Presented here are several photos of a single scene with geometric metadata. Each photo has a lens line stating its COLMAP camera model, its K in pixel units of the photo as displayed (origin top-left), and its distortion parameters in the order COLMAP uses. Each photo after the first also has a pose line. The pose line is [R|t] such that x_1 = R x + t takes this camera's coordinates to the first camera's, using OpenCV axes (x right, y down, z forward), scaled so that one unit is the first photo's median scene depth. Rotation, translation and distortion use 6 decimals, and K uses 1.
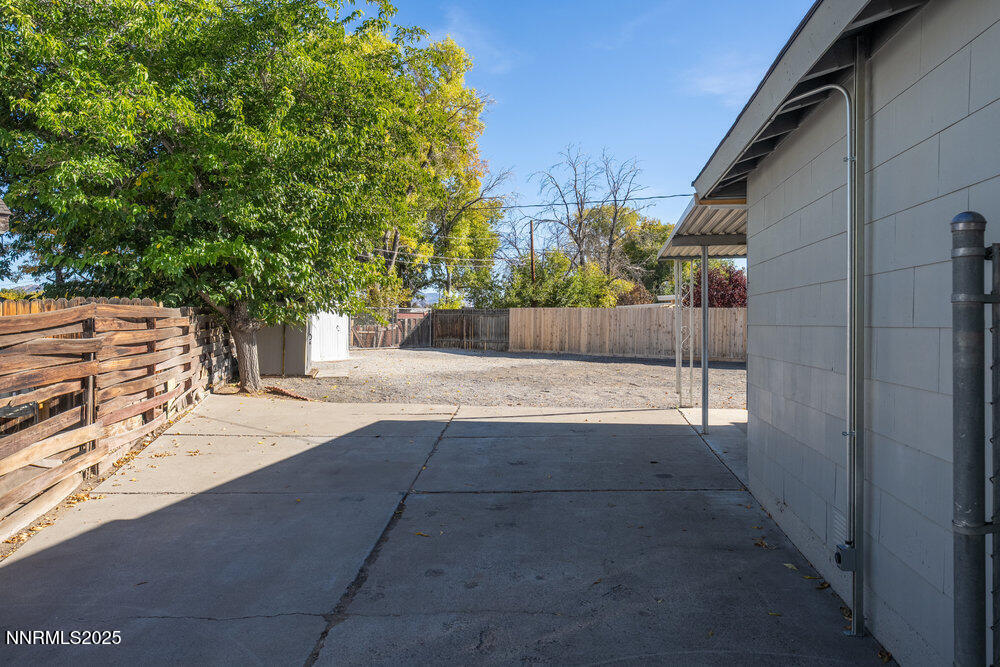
lens RADIAL K [[662.2, 0, 500.0], [0, 662.2, 333.5], [0, 0, 1]] dist [0.002852, -0.000087]
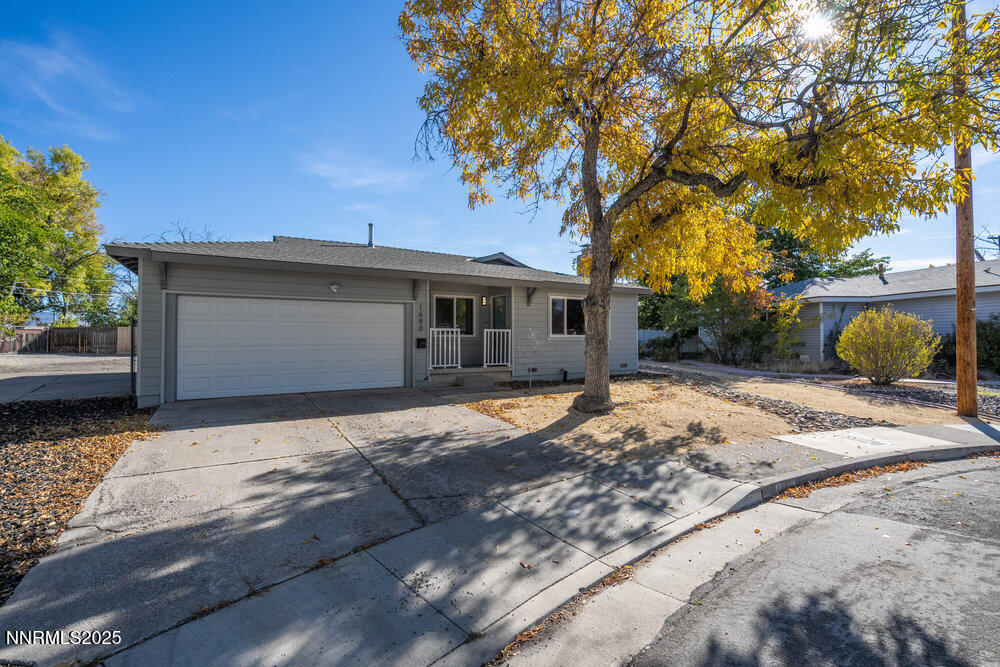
lens RADIAL K [[448.9, 0, 500.0], [0, 448.9, 333.5], [0, 0, 1]] dist [0.000939, 0.000426]
pose [[0.771042, 0.006453, 0.636752, 0.030636], [0.012487, 0.999603, -0.025251, 0.014128], [-0.636662, 0.027421, 0.770655, -0.374873]]
